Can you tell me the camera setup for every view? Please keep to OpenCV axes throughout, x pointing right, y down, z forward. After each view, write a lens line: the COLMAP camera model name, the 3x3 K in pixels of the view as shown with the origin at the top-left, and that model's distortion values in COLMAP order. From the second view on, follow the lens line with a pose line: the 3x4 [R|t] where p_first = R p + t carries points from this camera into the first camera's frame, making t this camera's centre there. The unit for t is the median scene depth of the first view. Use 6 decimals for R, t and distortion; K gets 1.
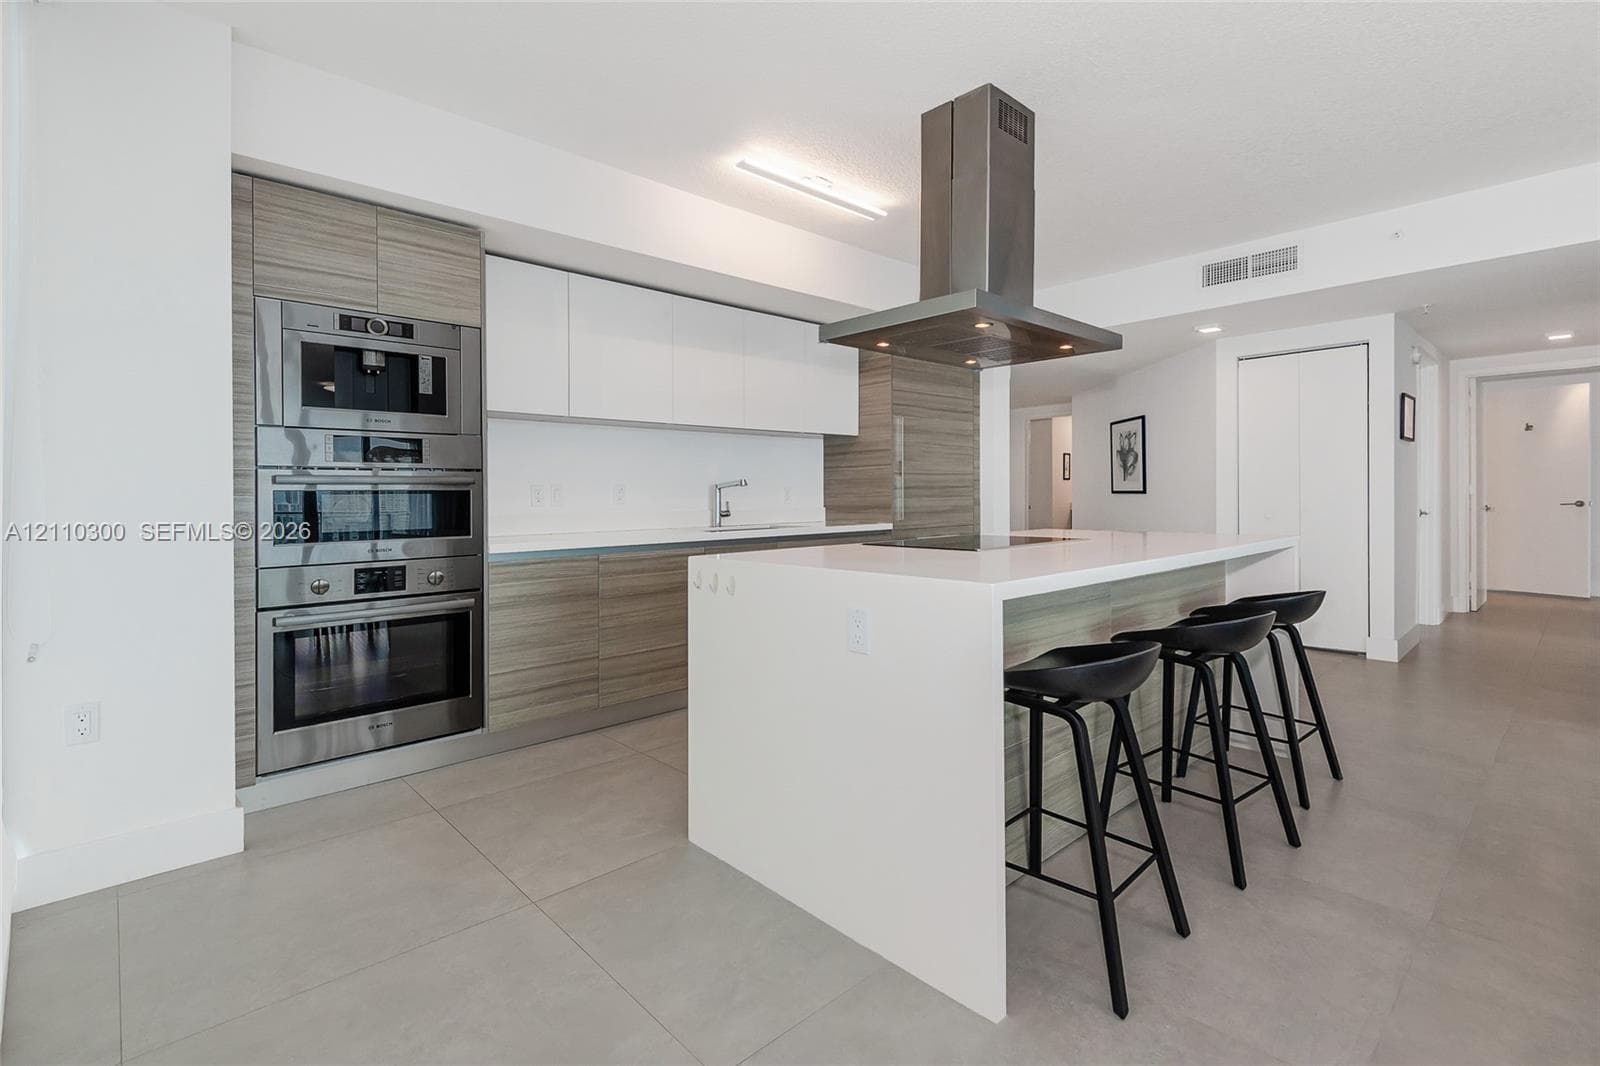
lens RADIAL K [[738.2, 0, 805.2], [0, 738.2, 528.8], [0, 0, 1]] dist [0.000301, -0.000009]
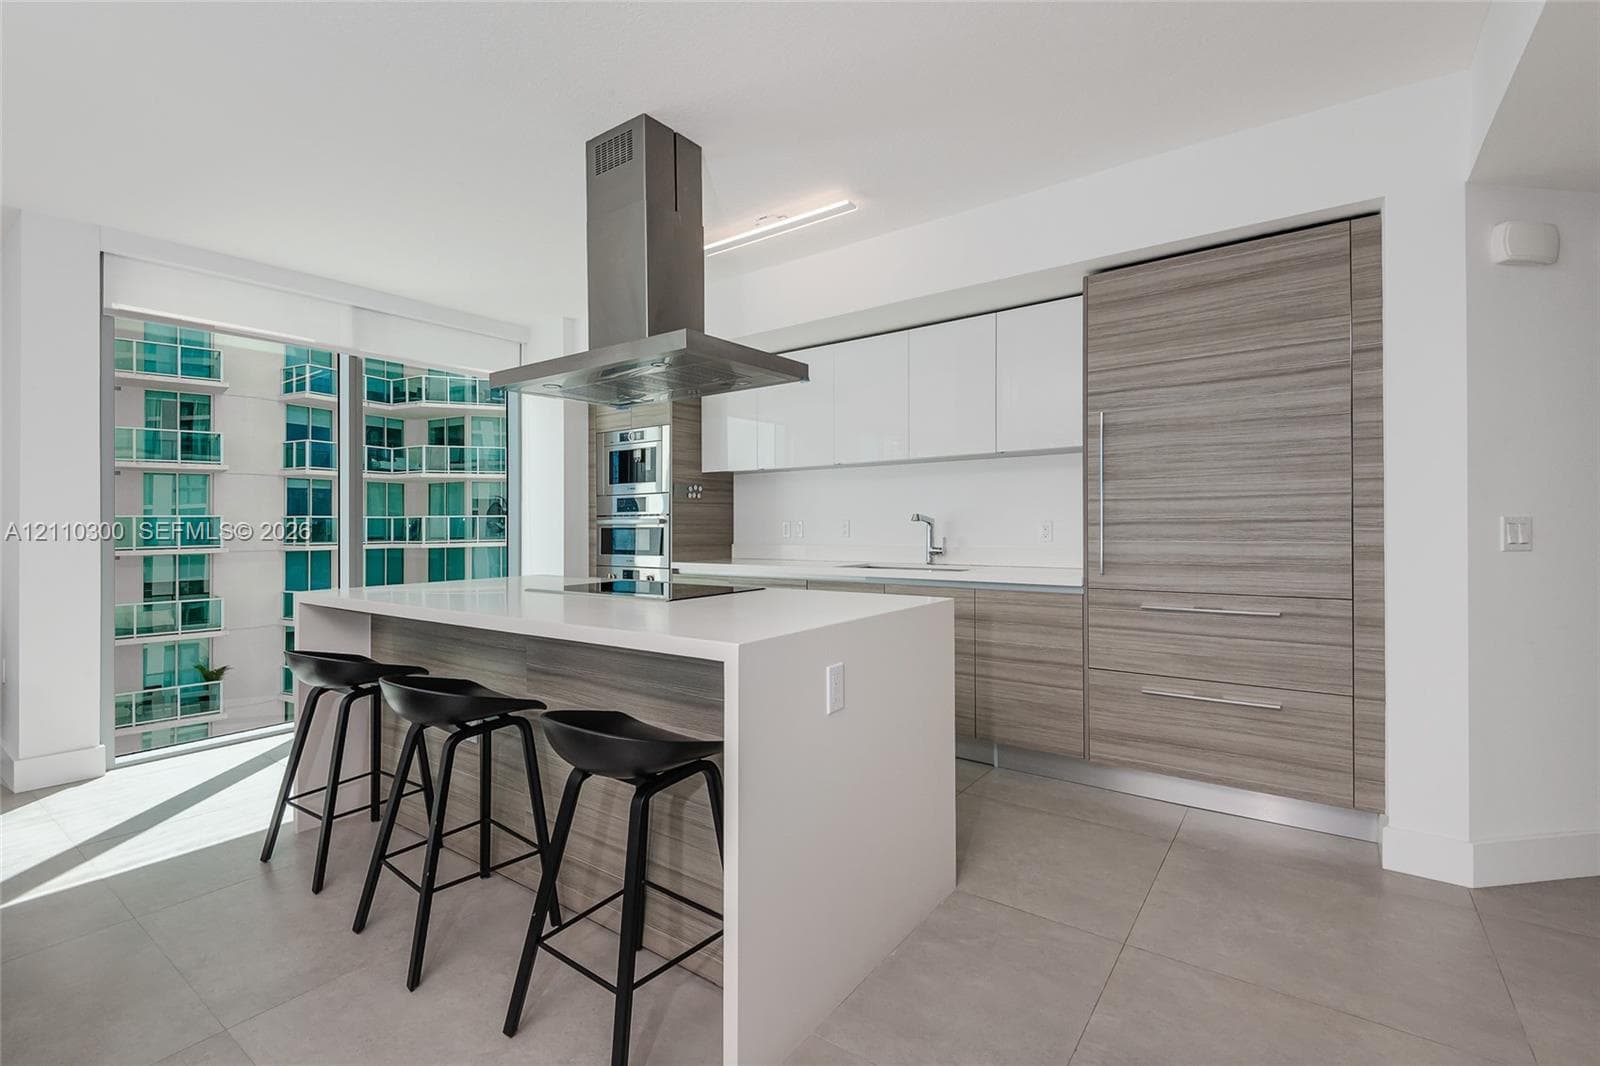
lens RADIAL K [[738.2, 0, 805.2], [0, 738.2, 528.8], [0, 0, 1]] dist [0.000301, -0.000009]
pose [[0.183606, 0.003838, -0.982992, 1.153551], [-0.041008, 0.999152, -0.003759, -0.062354], [0.982144, 0.041000, 0.183607, 1.036275]]
